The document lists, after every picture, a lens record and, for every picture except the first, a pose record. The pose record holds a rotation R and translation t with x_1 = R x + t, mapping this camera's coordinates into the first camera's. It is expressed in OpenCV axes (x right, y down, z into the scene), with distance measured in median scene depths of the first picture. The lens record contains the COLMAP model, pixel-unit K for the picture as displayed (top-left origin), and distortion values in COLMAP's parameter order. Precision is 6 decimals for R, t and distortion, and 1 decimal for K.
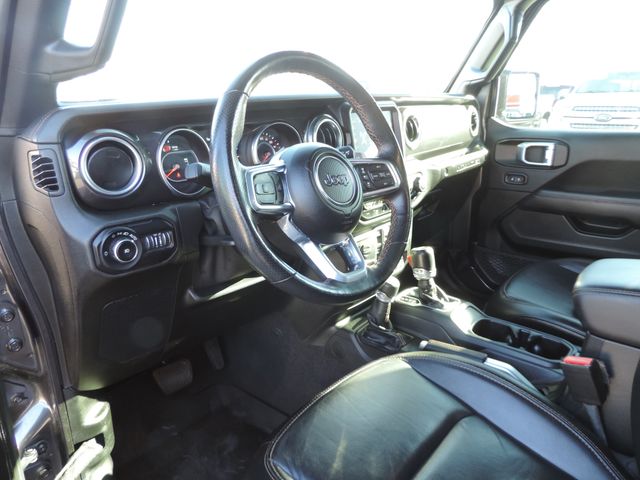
lens RADIAL K [[444.3, 0, 320.0], [0, 444.3, 240.0], [0, 0, 1]] dist [-0.026523, 0.001255]
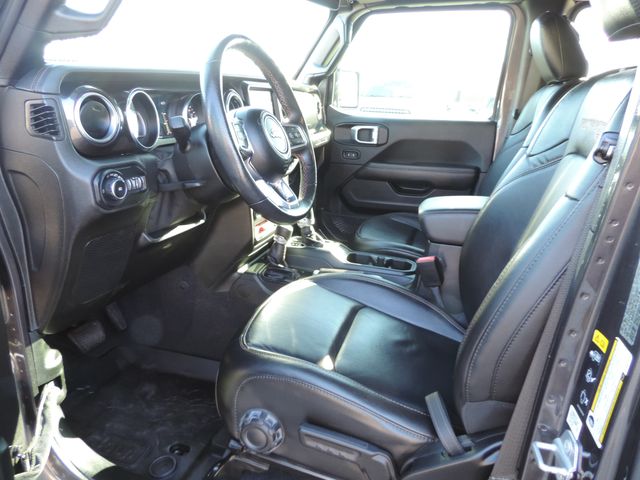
lens RADIAL K [[433.8, 0, 320.0], [0, 433.8, 240.0], [0, 0, 1]] dist [-0.045411, -0.000138]
pose [[0.914438, -0.074265, 0.397854, -0.231960], [0.066303, 0.997228, 0.033756, 0.089303], [-0.399259, -0.004489, 0.916827, -0.155669]]
